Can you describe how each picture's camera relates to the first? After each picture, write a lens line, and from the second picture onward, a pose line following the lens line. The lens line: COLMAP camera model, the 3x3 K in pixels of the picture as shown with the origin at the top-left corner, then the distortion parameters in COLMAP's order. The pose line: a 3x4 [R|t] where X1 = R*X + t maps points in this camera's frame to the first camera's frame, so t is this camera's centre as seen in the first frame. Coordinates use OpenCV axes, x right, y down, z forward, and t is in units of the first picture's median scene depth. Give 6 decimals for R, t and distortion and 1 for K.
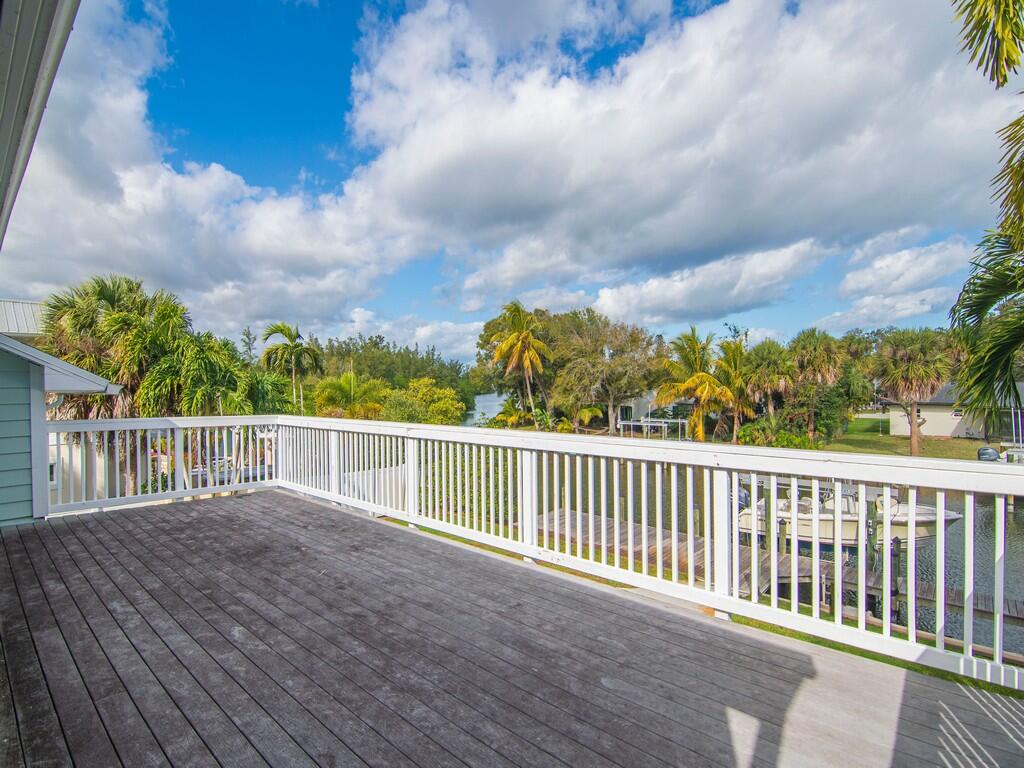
lens RADIAL K [[519.5, 0, 500.5], [0, 519.5, 385.2], [0, 0, 1]] dist [-0.007364, -0.001052]
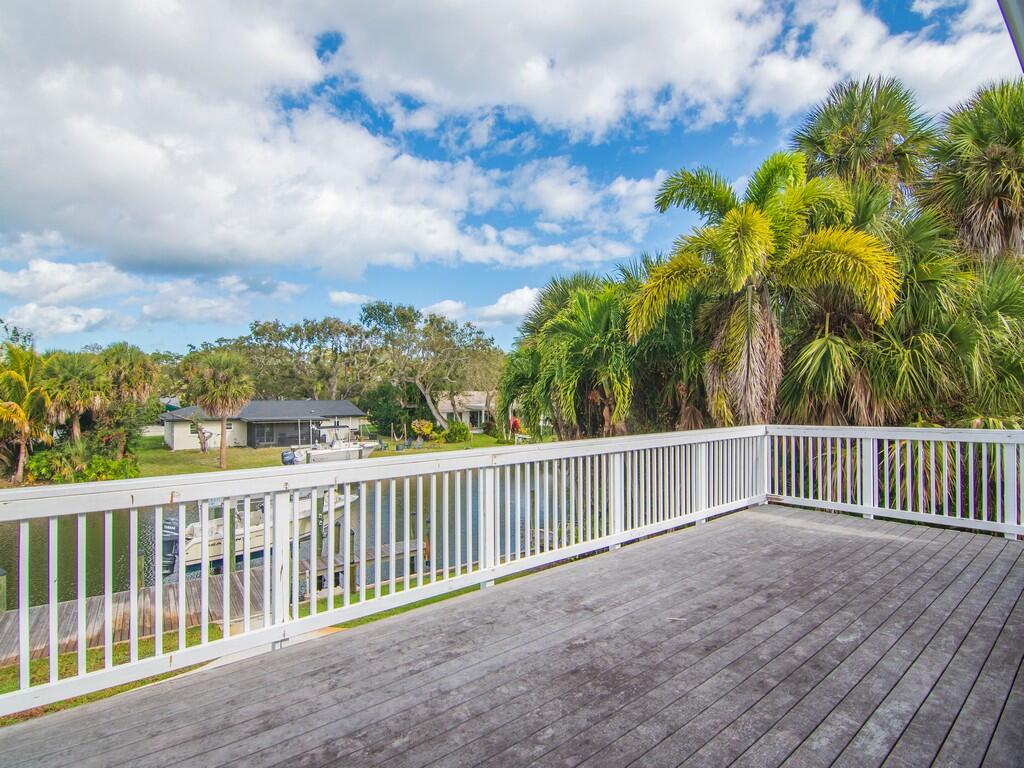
lens RADIAL K [[519.5, 0, 510.4], [0, 519.5, 388.5], [0, 0, 1]] dist [-0.007364, -0.001052]
pose [[0.189236, 0.021966, 0.981686, -0.199196], [0.007343, 0.999690, -0.023784, 0.001162], [-0.981904, 0.011709, 0.189016, 0.177109]]
